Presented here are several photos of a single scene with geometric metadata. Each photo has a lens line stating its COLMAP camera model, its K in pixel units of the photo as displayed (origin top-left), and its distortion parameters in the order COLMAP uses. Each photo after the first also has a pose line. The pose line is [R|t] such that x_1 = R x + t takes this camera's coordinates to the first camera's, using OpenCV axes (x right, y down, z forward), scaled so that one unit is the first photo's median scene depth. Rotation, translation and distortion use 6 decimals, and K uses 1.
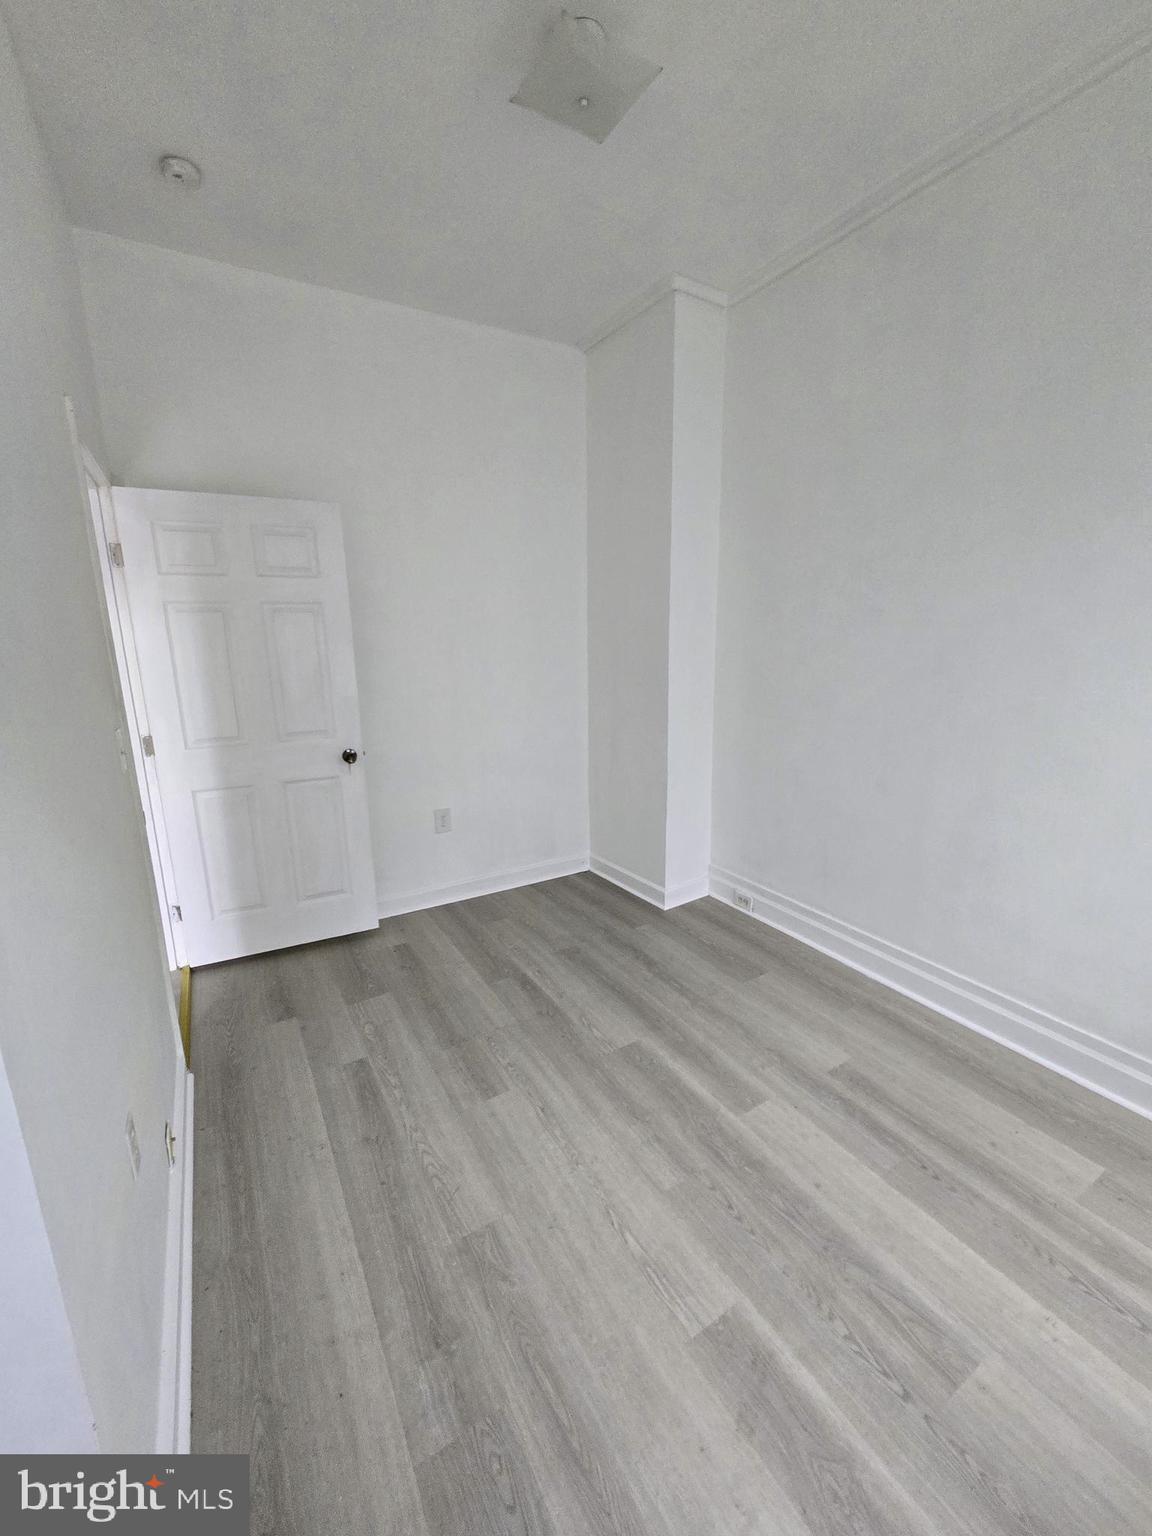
lens RADIAL K [[625.4, 0, 581.8], [0, 625.4, 769.2], [0, 0, 1]] dist [-0.002776, 0.000540]
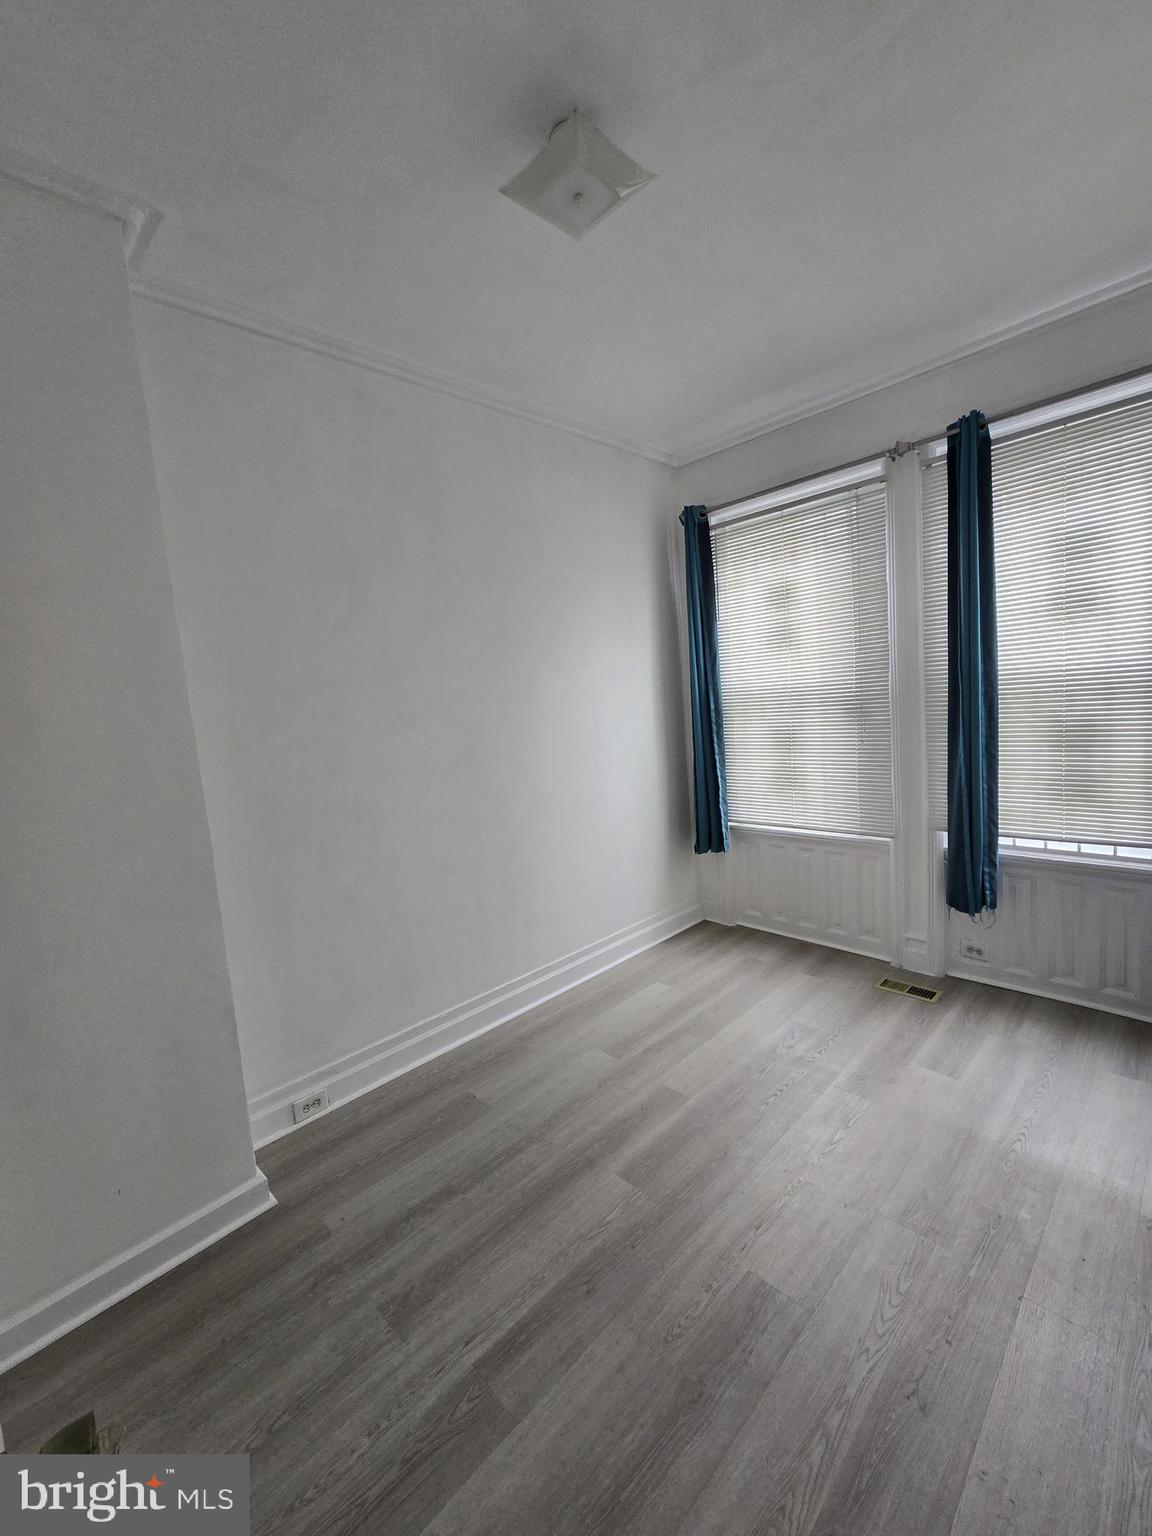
lens RADIAL K [[625.4, 0, 587.3], [0, 625.4, 763.0], [0, 0, 1]] dist [-0.002776, 0.000540]
pose [[-0.231038, -0.072162, 0.970265, -0.709091], [0.286669, 0.947927, 0.138762, -0.256034], [-0.929754, 0.310204, -0.198320, 1.003553]]
